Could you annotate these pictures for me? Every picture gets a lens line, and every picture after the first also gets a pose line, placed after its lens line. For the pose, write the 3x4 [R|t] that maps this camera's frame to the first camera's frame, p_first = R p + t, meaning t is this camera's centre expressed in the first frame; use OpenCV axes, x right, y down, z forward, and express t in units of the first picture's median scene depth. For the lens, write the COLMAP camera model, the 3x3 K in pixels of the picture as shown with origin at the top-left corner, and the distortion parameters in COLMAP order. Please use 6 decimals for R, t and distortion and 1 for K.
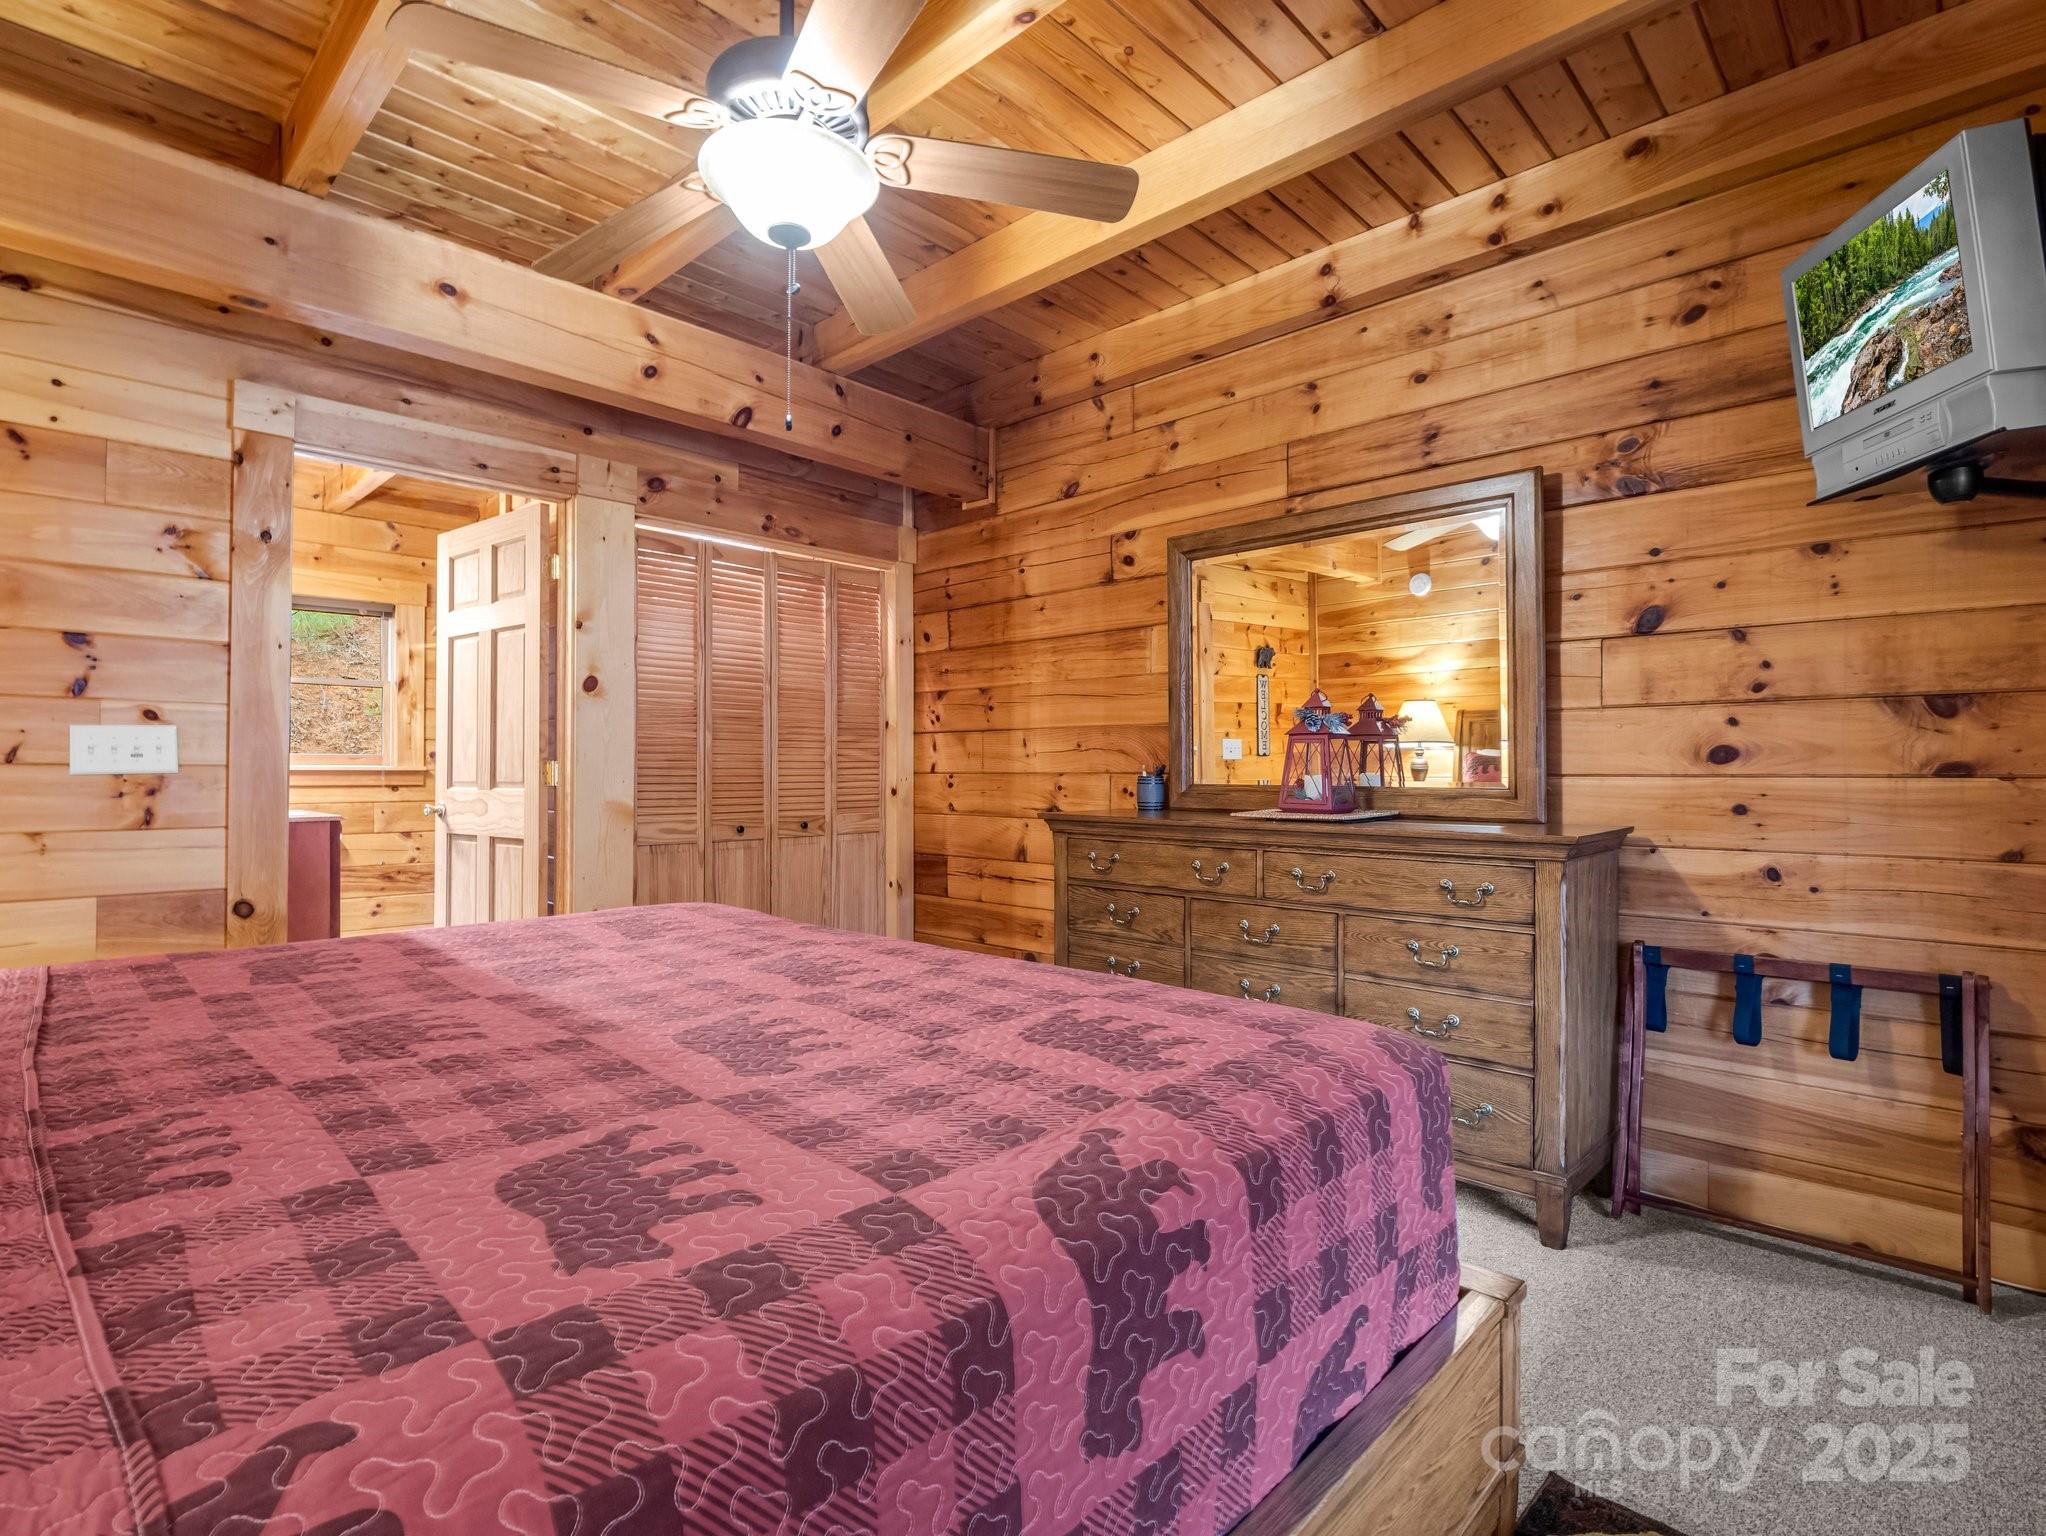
lens RADIAL K [[1016.0, 0, 1030.0], [0, 1016.0, 760.6], [0, 0, 1]] dist [-0.008267, -0.007093]
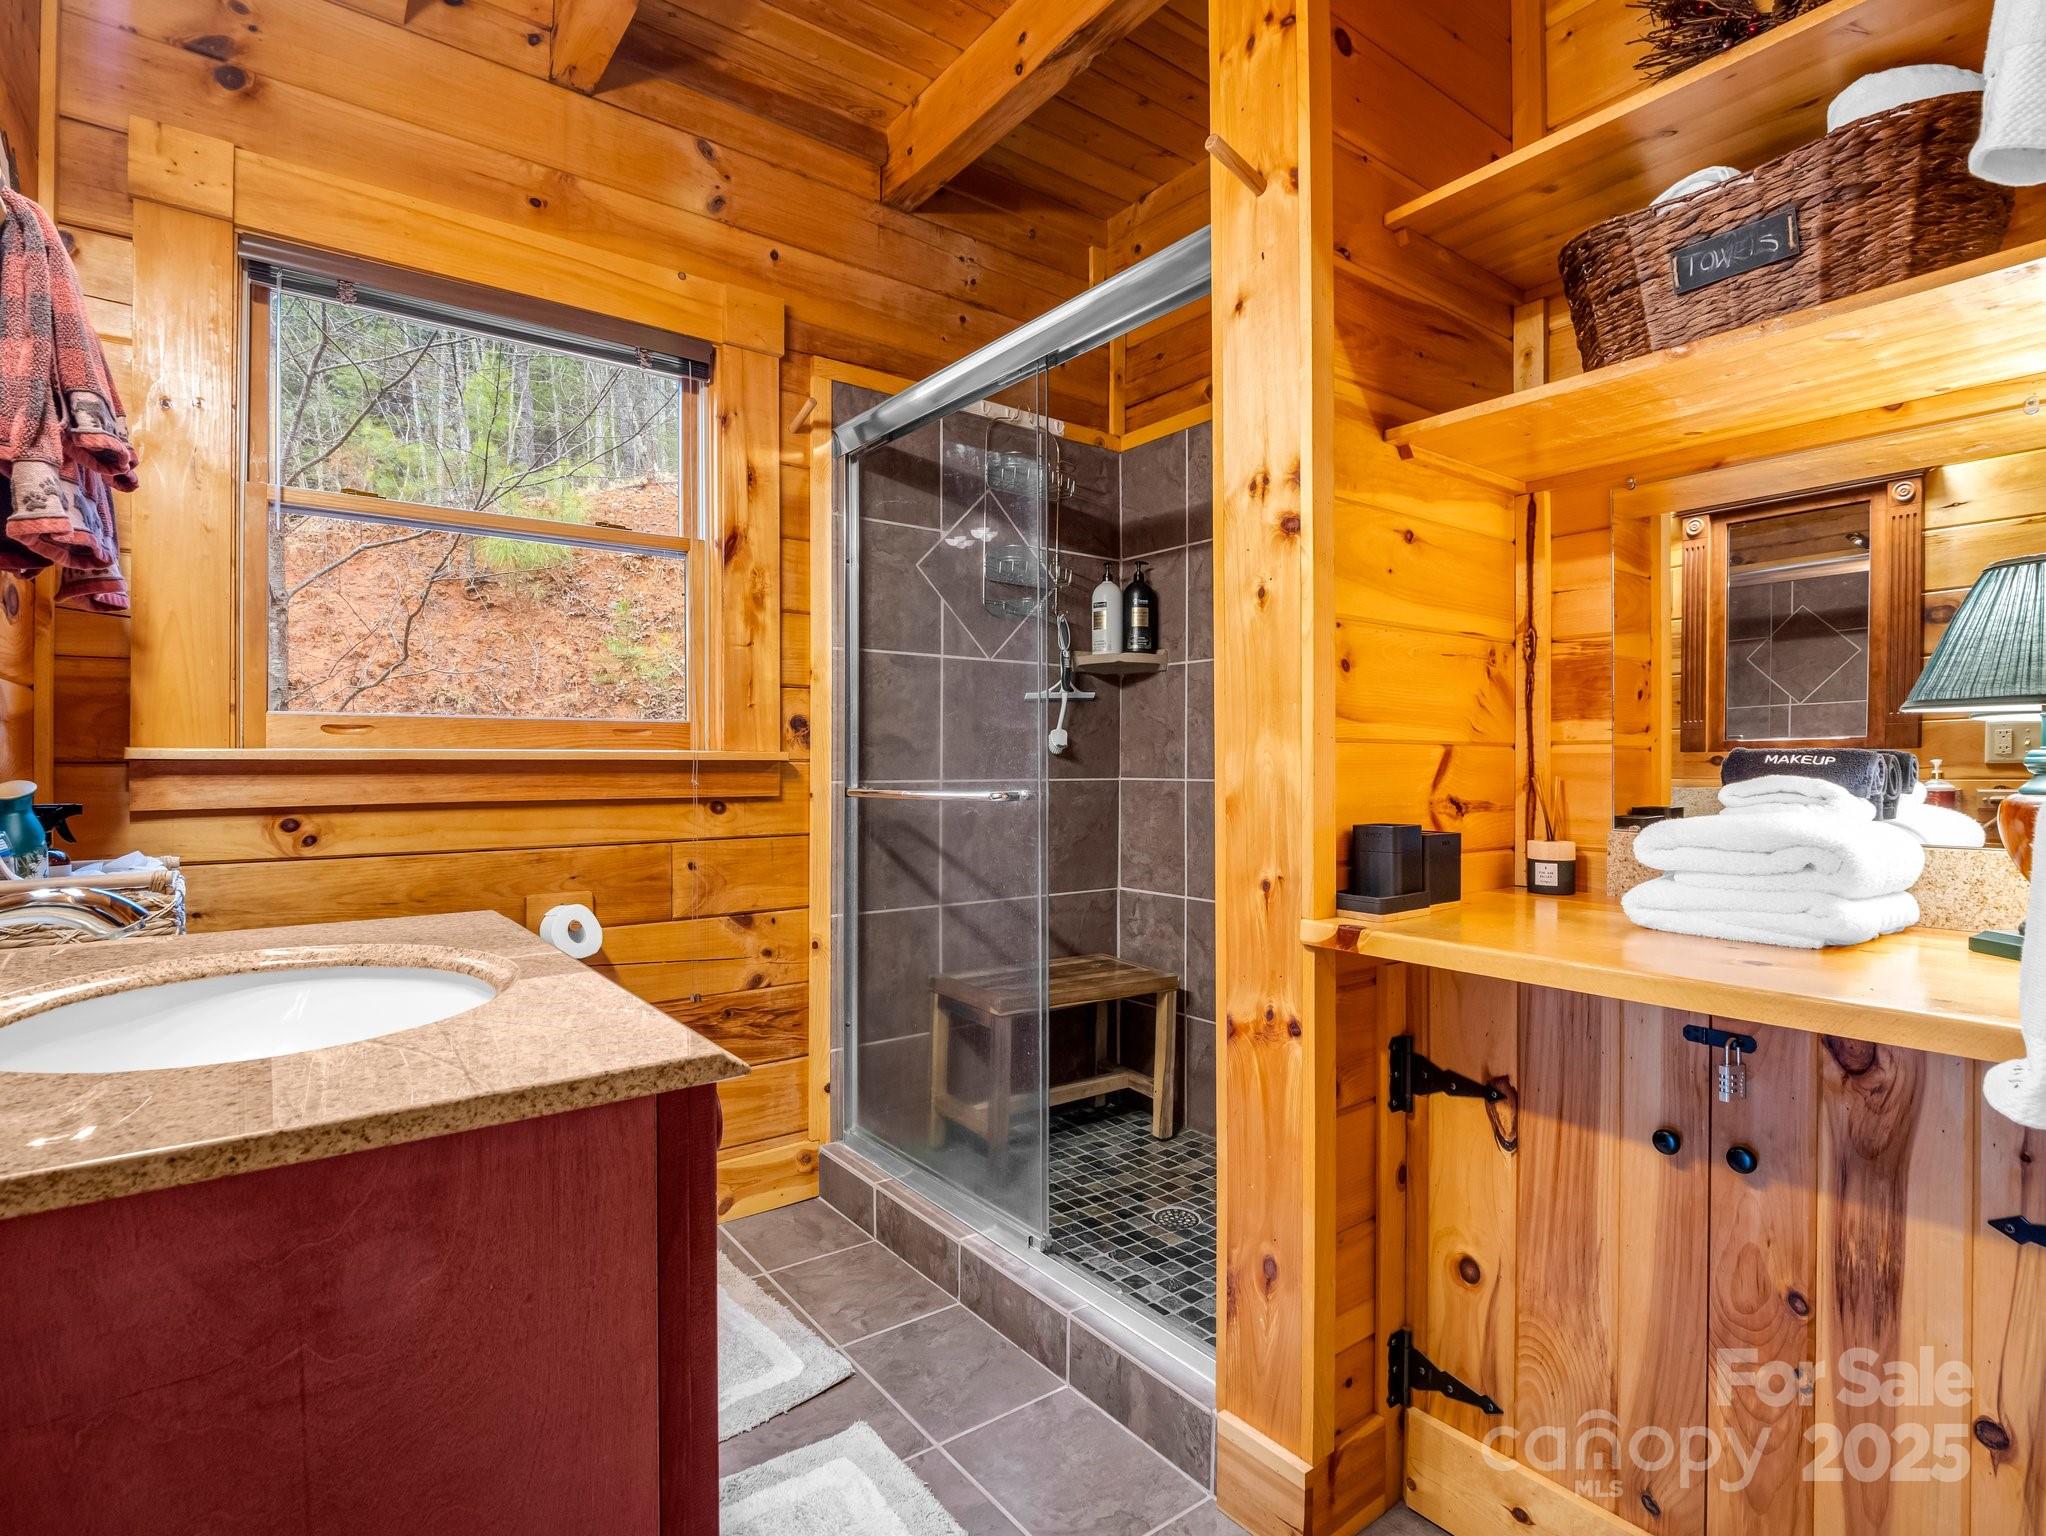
lens RADIAL K [[1016.0, 0, 1033.3], [0, 1016.0, 769.9], [0, 0, 1]] dist [-0.008267, -0.007093]
pose [[0.988898, 0.001797, -0.148586, -0.440950], [0.000663, 0.999864, 0.016508, 0.006433], [0.148595, -0.016424, 0.988762, 0.615556]]
